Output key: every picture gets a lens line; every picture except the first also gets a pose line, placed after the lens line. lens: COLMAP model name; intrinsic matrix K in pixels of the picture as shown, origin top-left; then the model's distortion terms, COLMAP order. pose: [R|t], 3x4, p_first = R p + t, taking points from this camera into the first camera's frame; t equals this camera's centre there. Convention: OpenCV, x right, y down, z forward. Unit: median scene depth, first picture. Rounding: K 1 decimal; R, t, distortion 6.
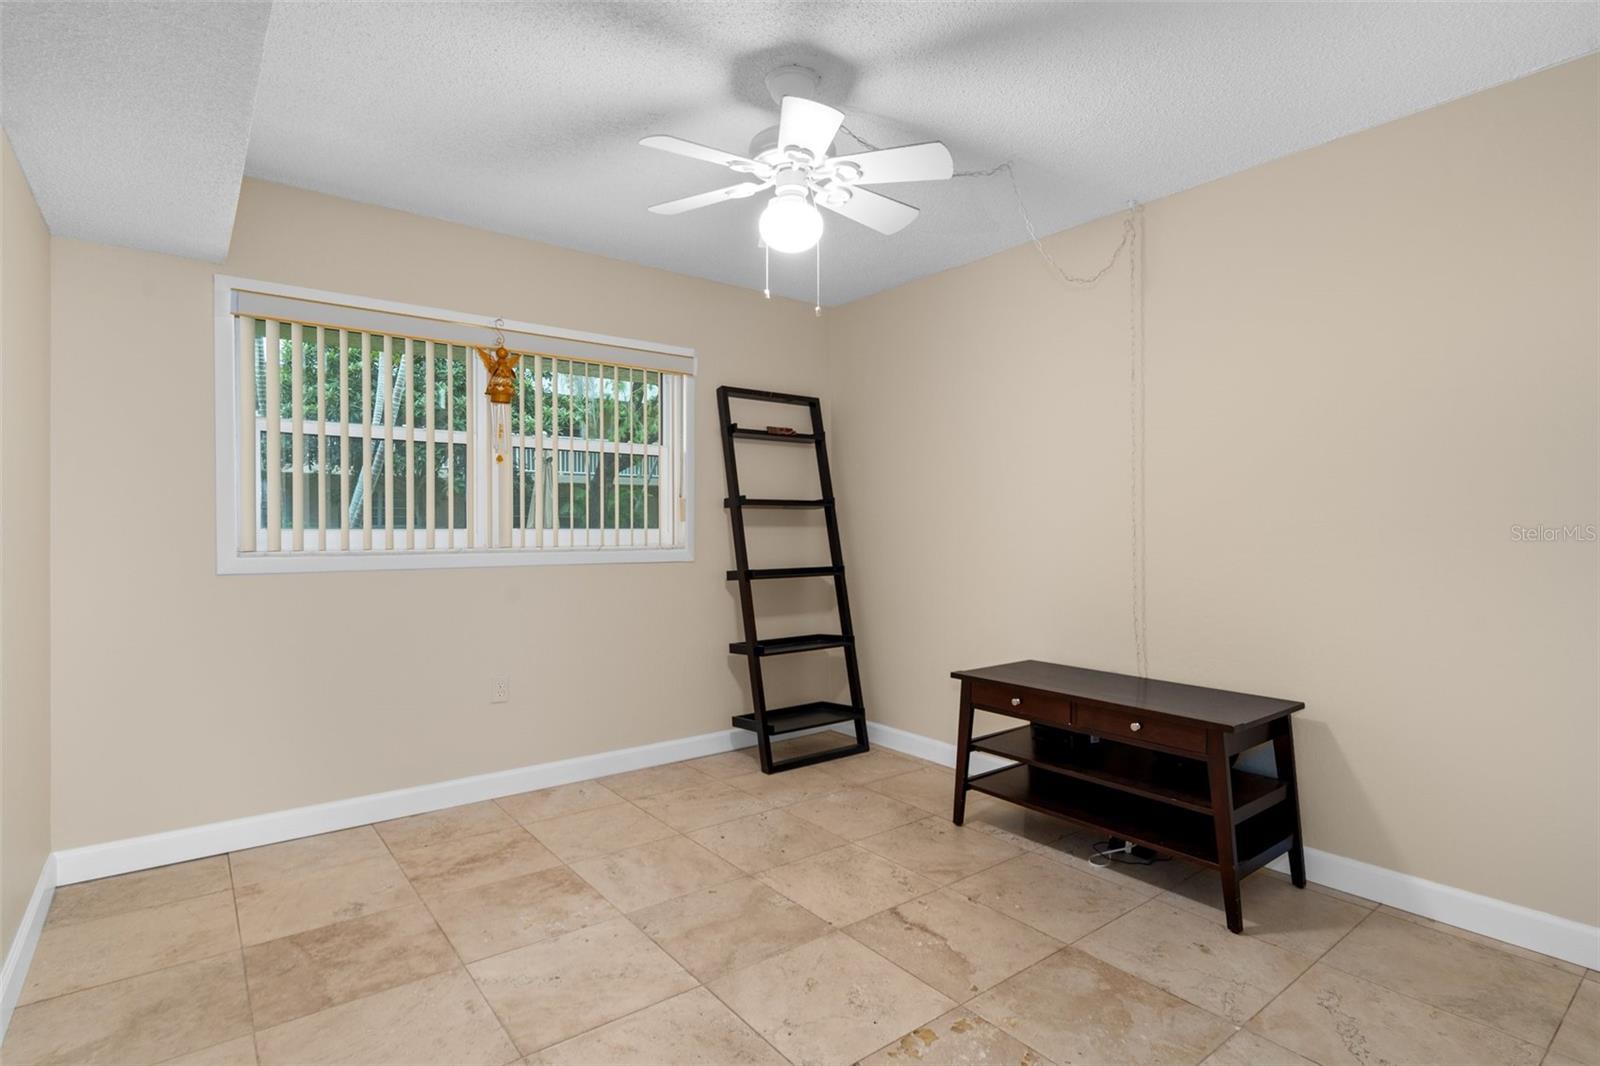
lens RADIAL K [[804.7, 0, 783.8], [0, 804.7, 538.3], [0, 0, 1]] dist [-0.000865, 0.001423]
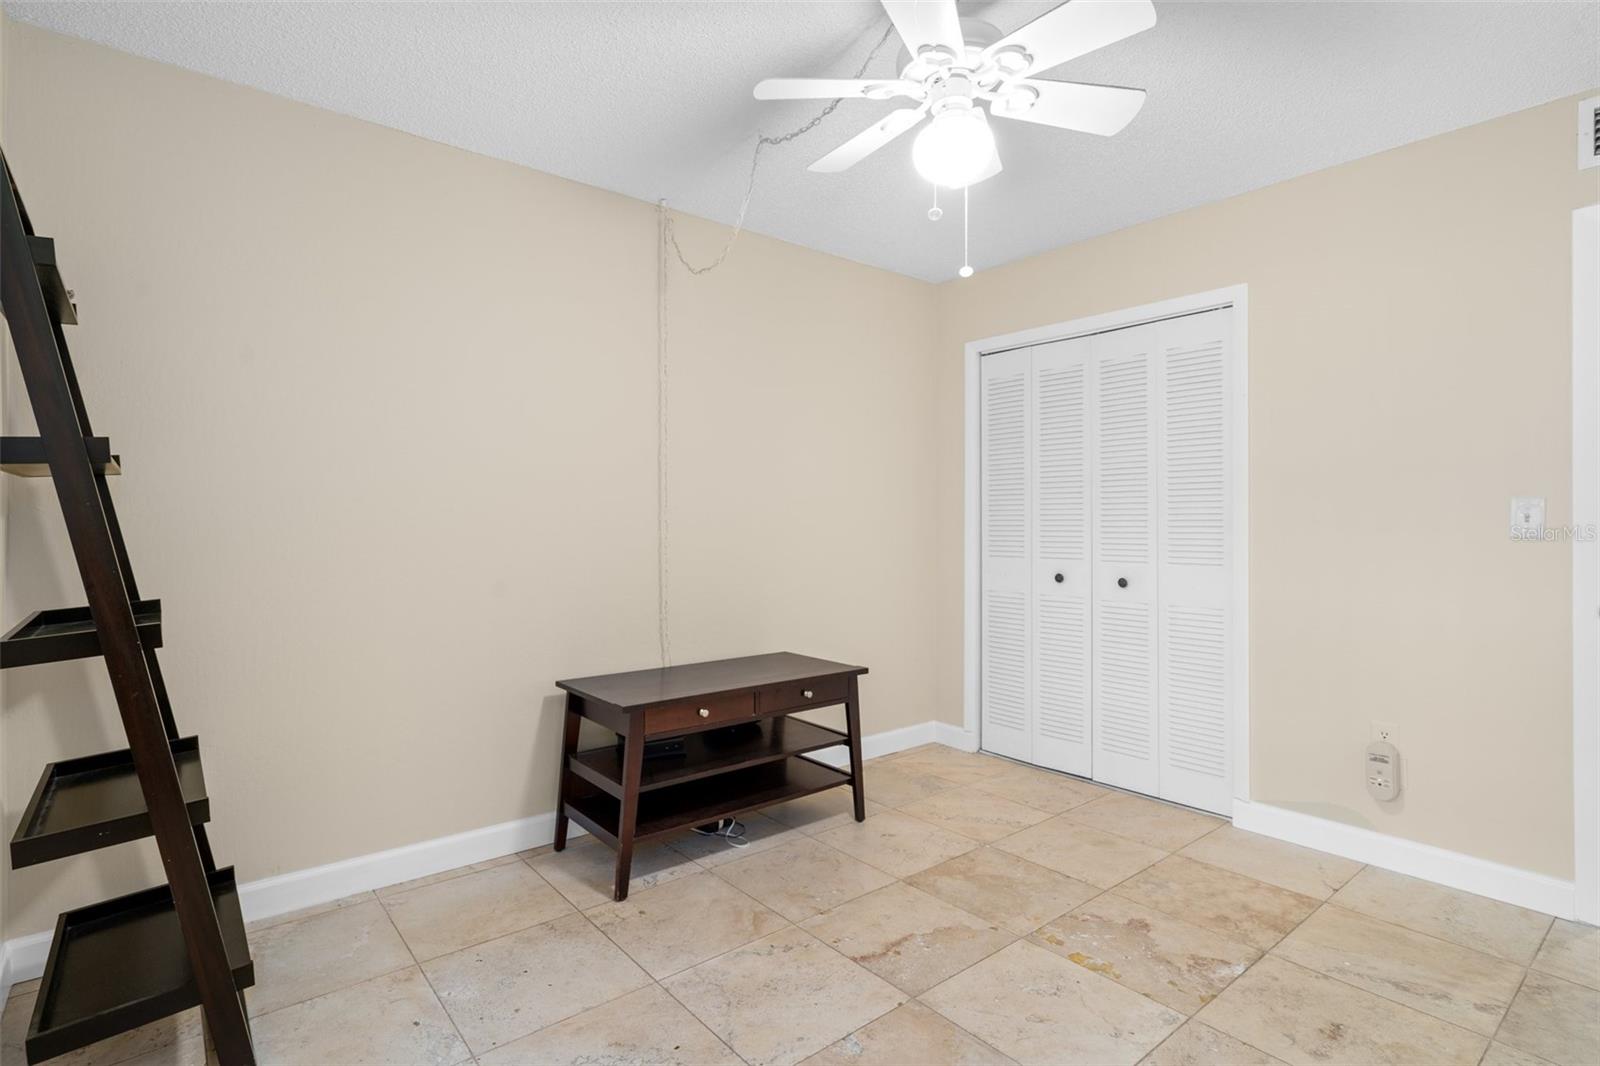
lens RADIAL K [[804.7, 0, 788.7], [0, 804.7, 527.4], [0, 0, 1]] dist [-0.000865, 0.001423]
pose [[-0.056544, -0.005314, 0.998386, -0.717357], [0.008761, 0.999945, 0.005819, -0.007820], [-0.998362, 0.009076, -0.056494, 1.113679]]
